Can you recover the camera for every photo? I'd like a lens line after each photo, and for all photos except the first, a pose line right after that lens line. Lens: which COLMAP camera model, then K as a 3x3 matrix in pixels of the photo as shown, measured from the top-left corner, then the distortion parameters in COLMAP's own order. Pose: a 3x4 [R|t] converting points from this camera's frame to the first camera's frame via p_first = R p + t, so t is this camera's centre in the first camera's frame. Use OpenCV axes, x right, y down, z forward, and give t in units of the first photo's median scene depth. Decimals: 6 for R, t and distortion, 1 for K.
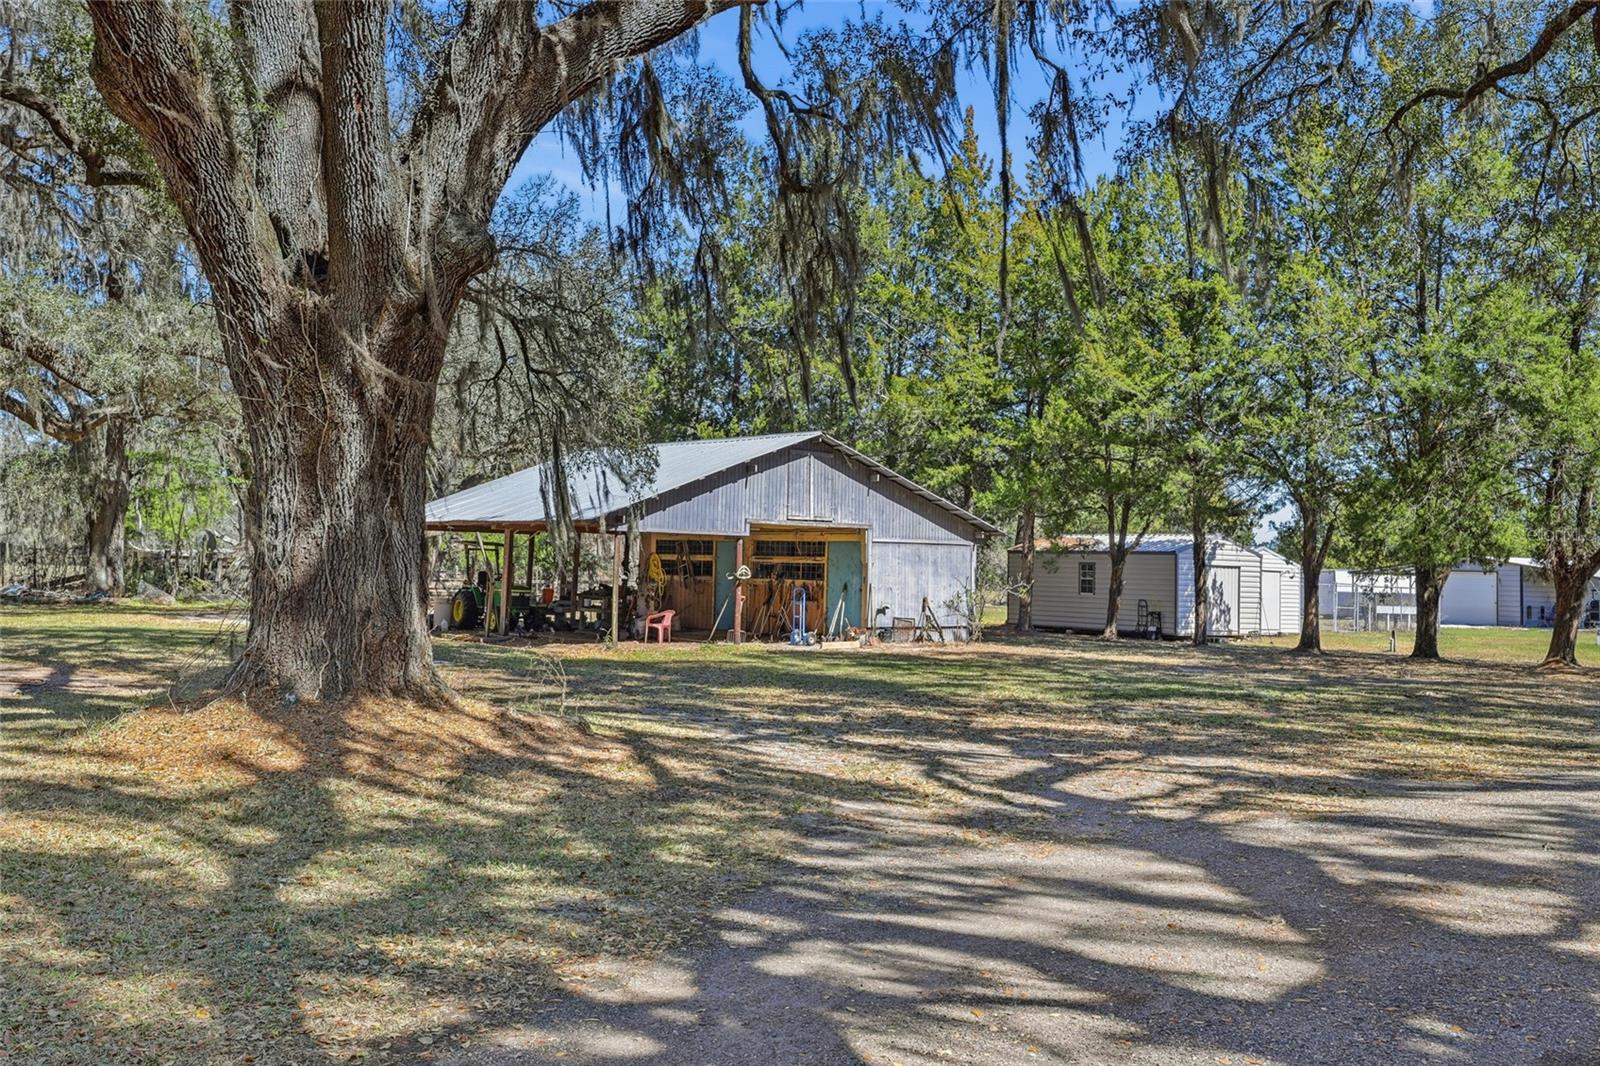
lens RADIAL K [[1180.5, 0, 800.0], [0, 1180.5, 533.0], [0, 0, 1]] dist [0.000543, -0.000279]
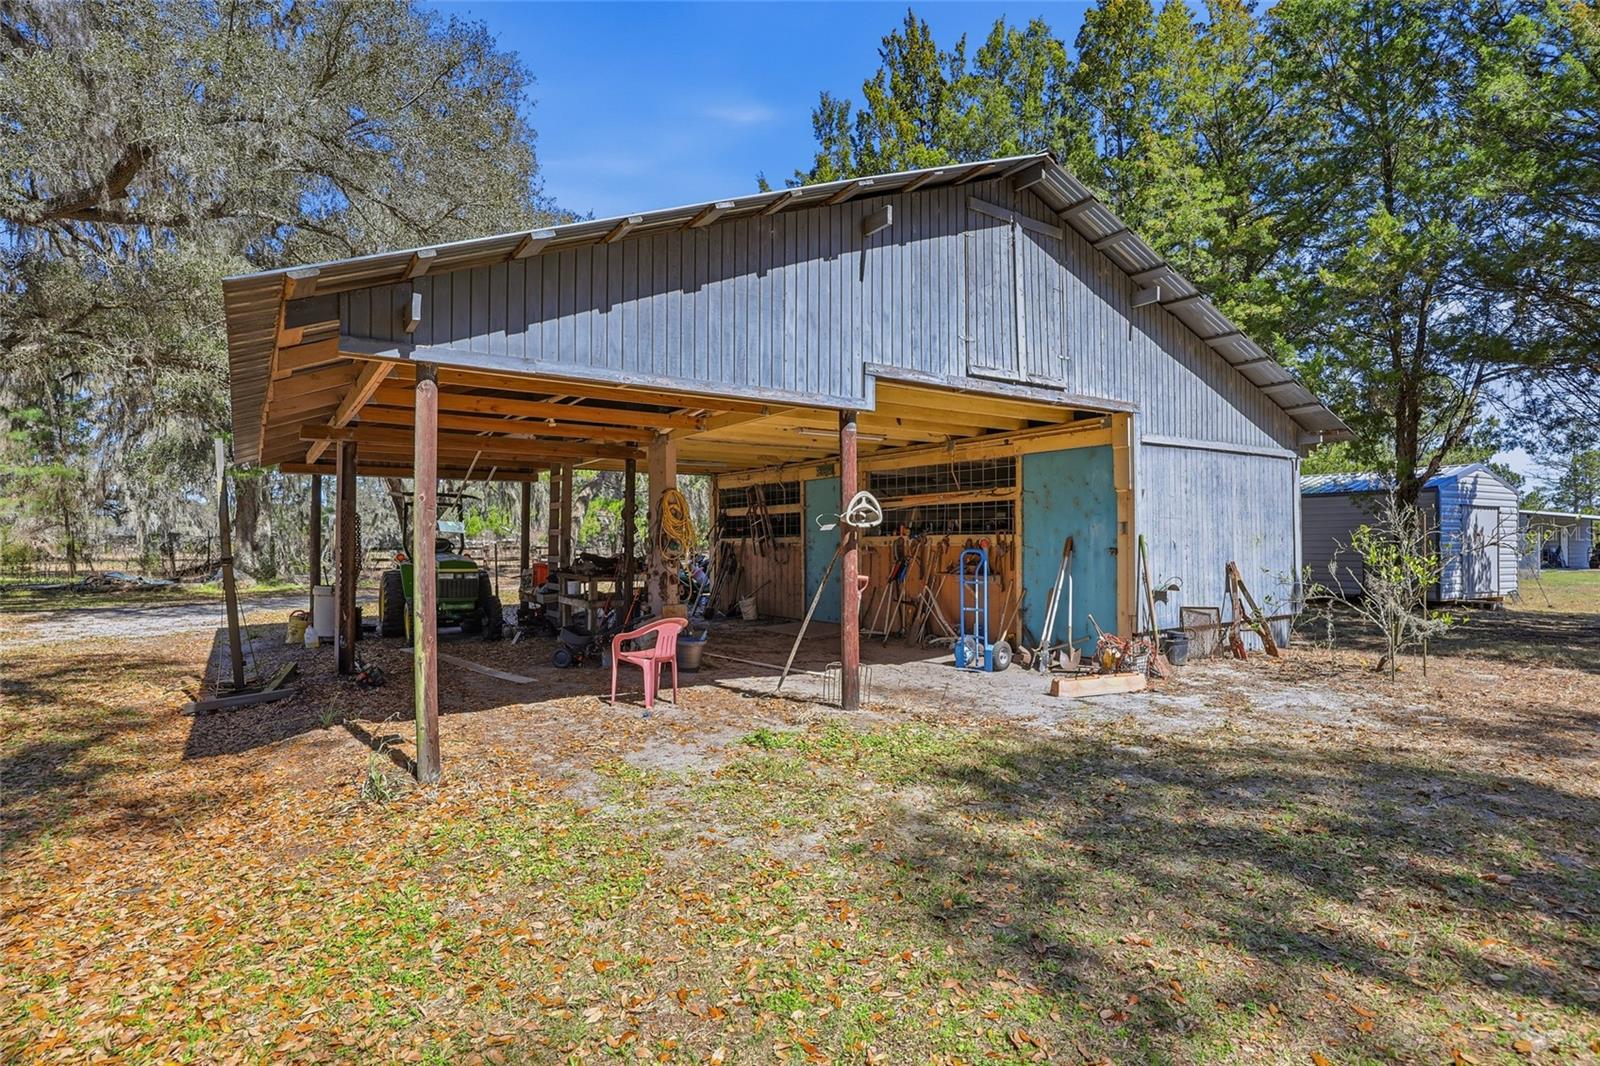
lens RADIAL K [[807.2, 0, 800.0], [0, 807.2, 533.0], [0, 0, 1]] dist [-0.002400, -0.000428]
pose [[0.994792, -0.031595, -0.096909, -0.038074], [0.033519, 0.999271, 0.018296, 0.031307], [0.096261, -0.021449, 0.995125, 0.666085]]
